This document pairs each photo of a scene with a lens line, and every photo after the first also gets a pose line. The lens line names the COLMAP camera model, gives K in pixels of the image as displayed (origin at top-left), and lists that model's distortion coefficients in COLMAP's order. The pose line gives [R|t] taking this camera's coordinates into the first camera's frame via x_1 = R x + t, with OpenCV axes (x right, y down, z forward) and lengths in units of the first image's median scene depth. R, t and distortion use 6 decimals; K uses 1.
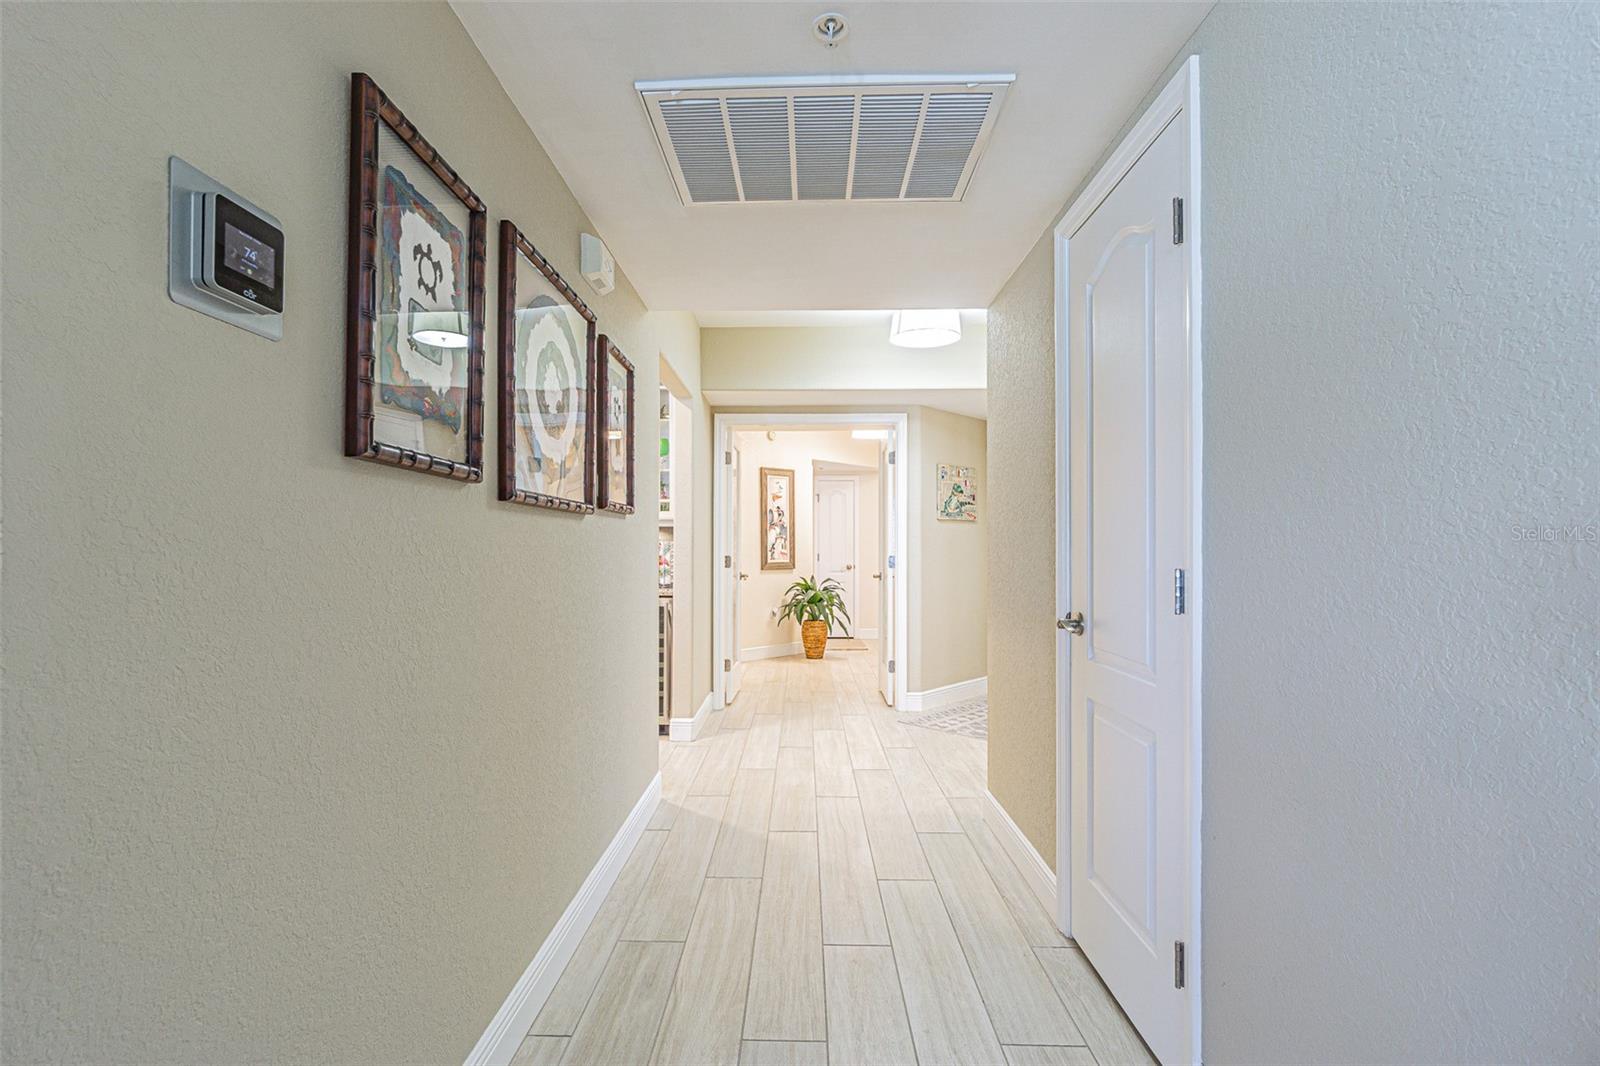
lens RADIAL K [[691.8, 0, 783.2], [0, 691.8, 509.4], [0, 0, 1]] dist [-0.003849, 0.000917]
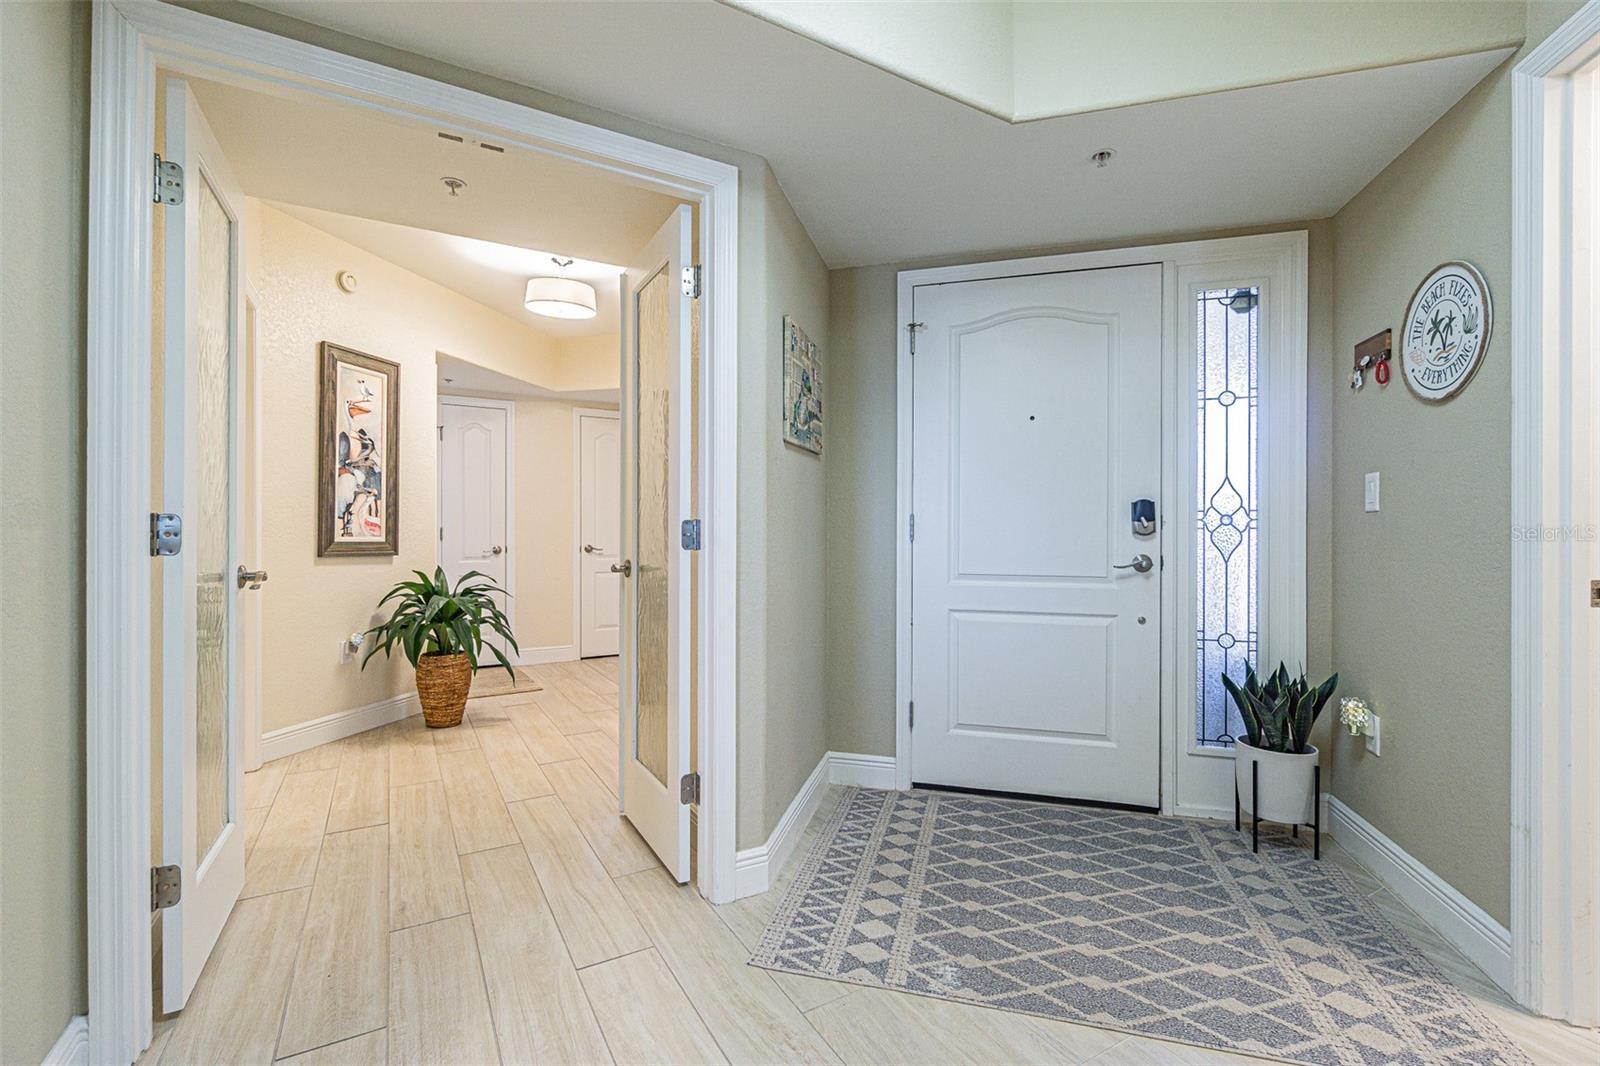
lens RADIAL K [[678.1, 0, 800.0], [0, 678.1, 533.0], [0, 0, 1]] dist [-0.026583, 0.000710]
pose [[0.841826, 0.000330, 0.539749, -0.001999], [-0.033040, 0.998156, 0.050921, 0.036452], [-0.538737, -0.060700, 0.840284, 0.437745]]
